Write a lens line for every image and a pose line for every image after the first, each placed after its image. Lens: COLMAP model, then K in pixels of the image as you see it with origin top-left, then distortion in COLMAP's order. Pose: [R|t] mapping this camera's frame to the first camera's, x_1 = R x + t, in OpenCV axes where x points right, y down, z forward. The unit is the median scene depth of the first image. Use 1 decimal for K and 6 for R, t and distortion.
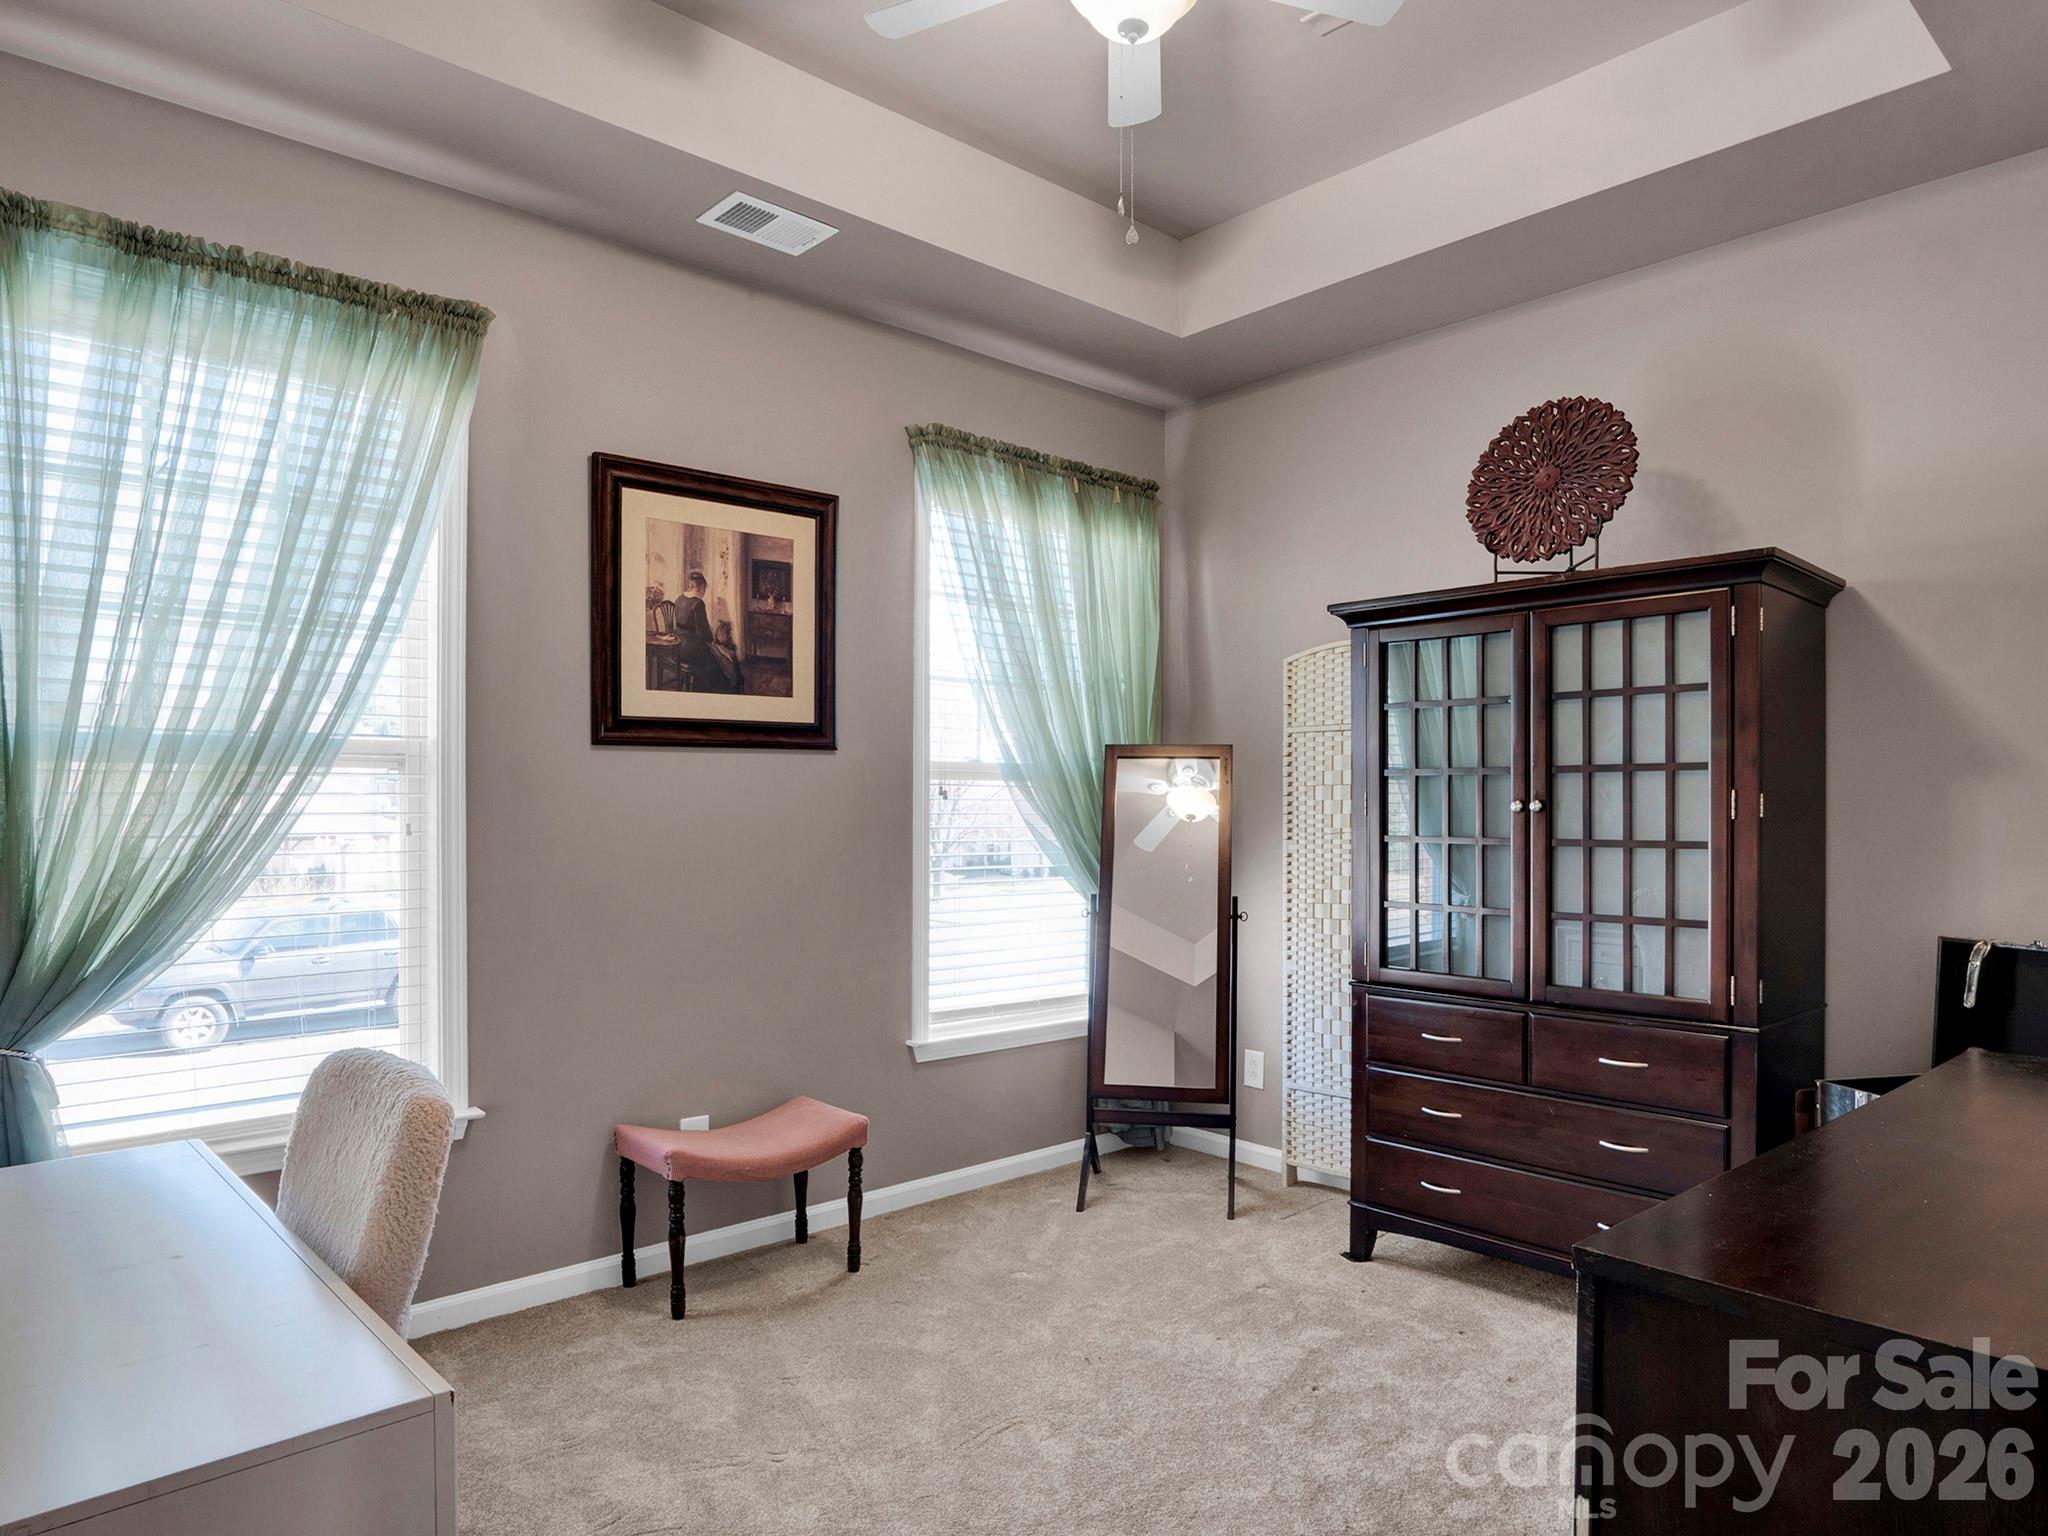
lens RADIAL K [[1267.2, 0, 1017.4], [0, 1267.2, 778.1], [0, 0, 1]] dist [-0.019361, 0.000618]
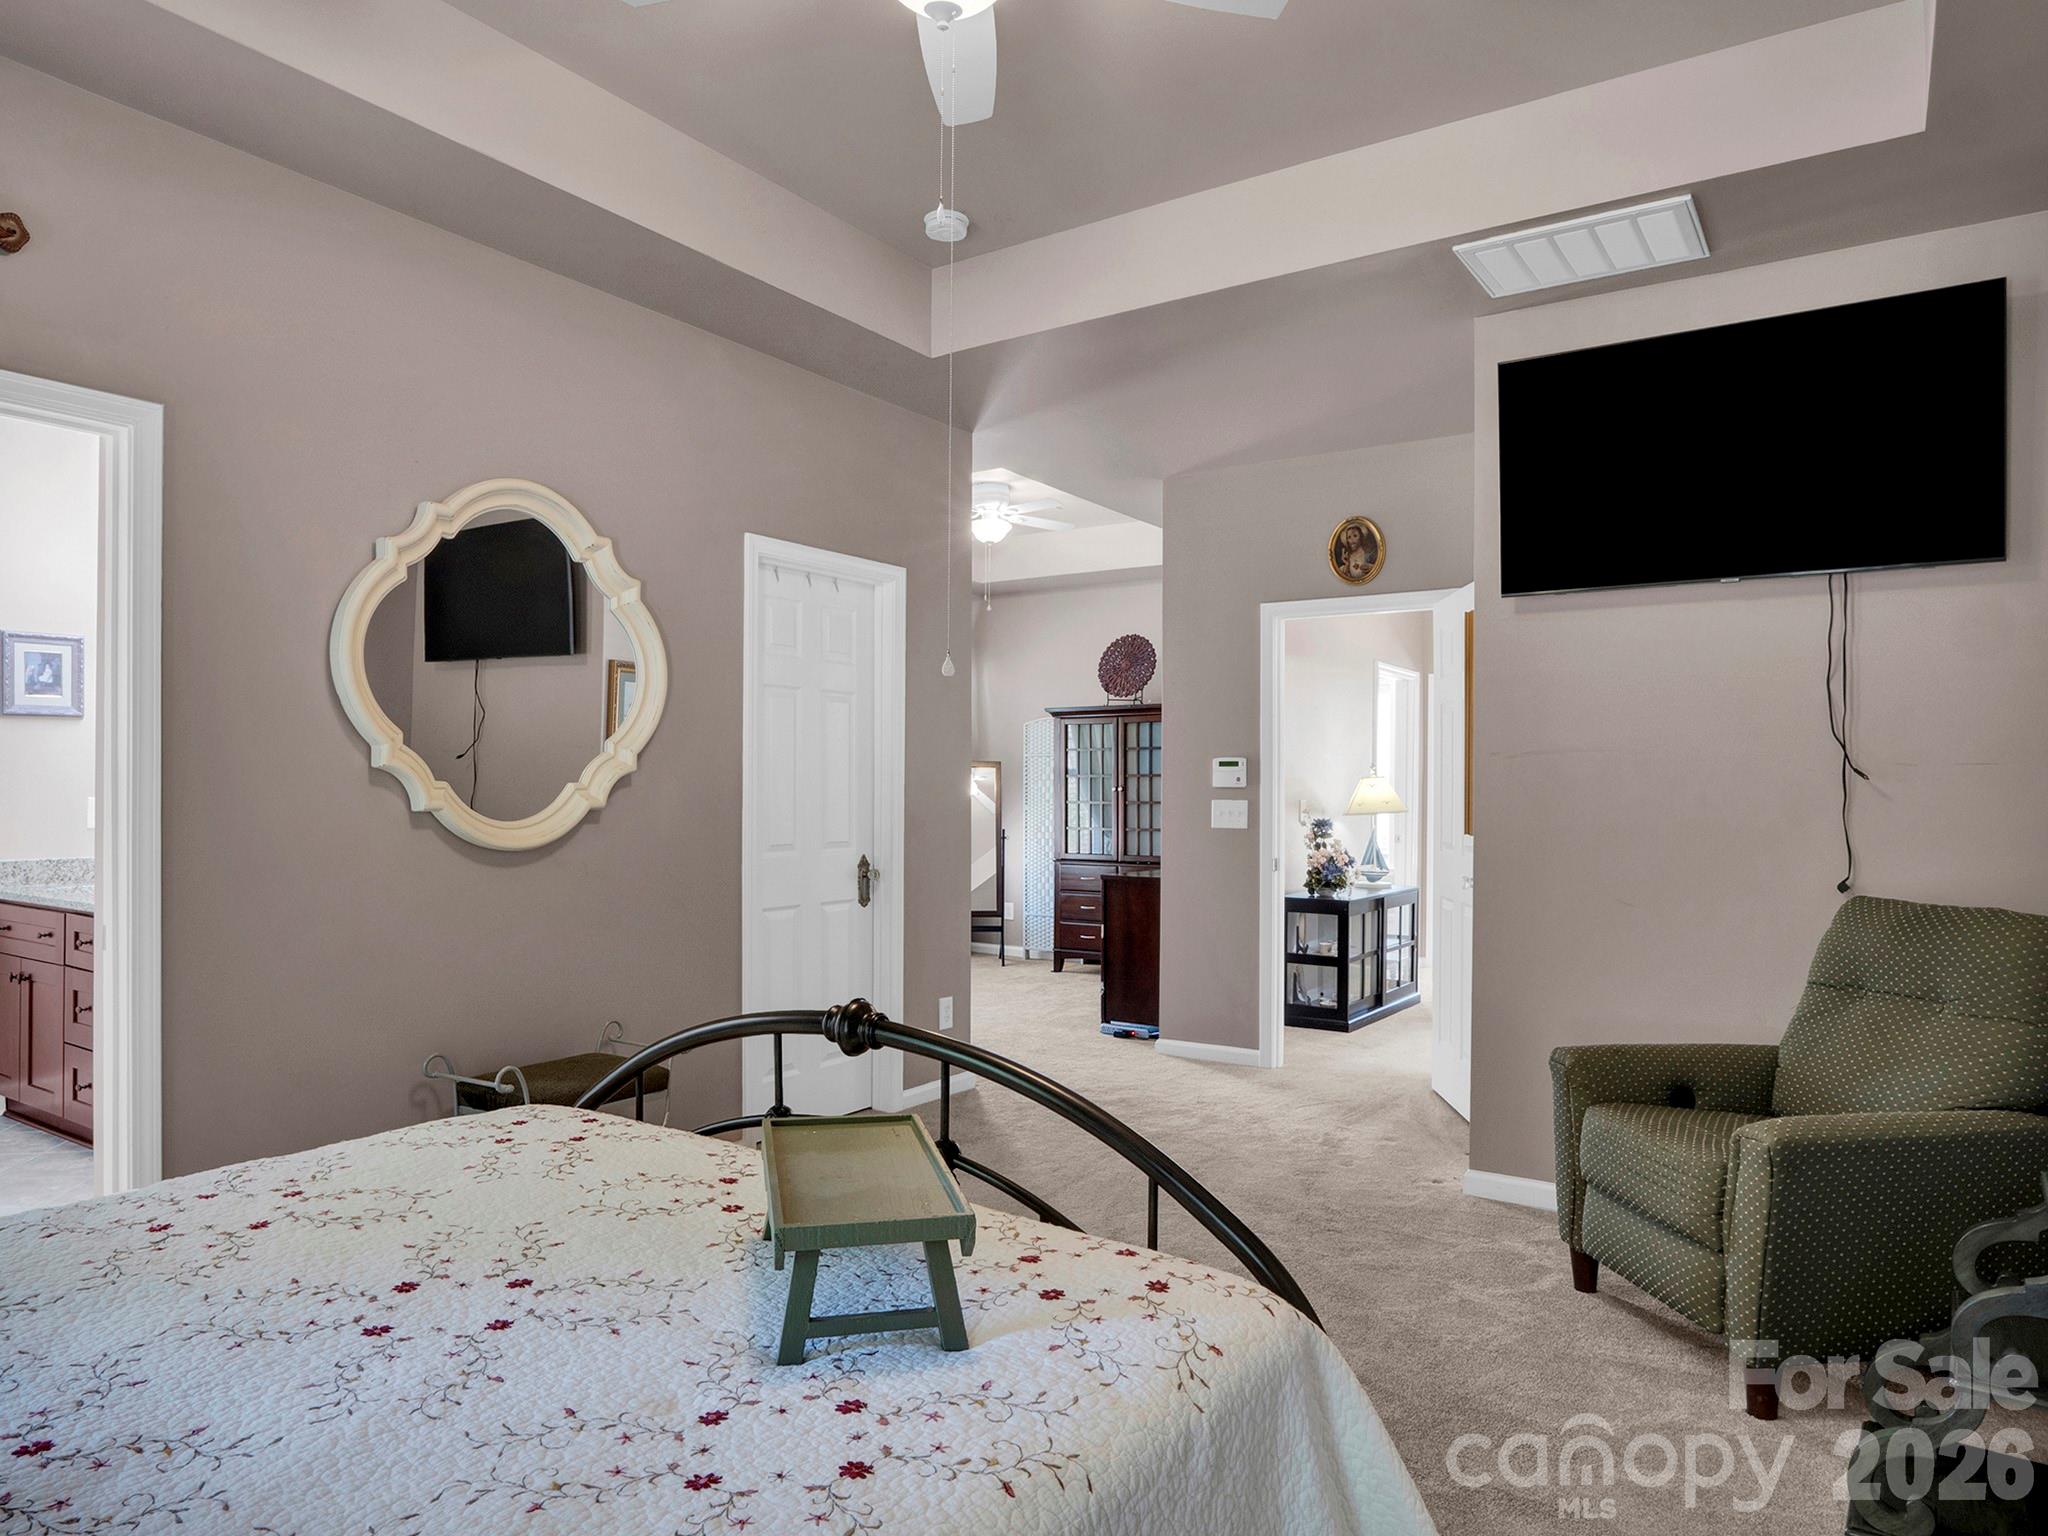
lens RADIAL K [[1267.2, 0, 1017.4], [0, 1267.2, 778.1], [0, 0, 1]] dist [-0.019361, 0.000618]
pose [[0.970426, -0.005665, 0.241334, -0.410124], [0.001031, 0.999813, 0.019323, -0.048588], [-0.241398, -0.018502, 0.970250, -1.409018]]
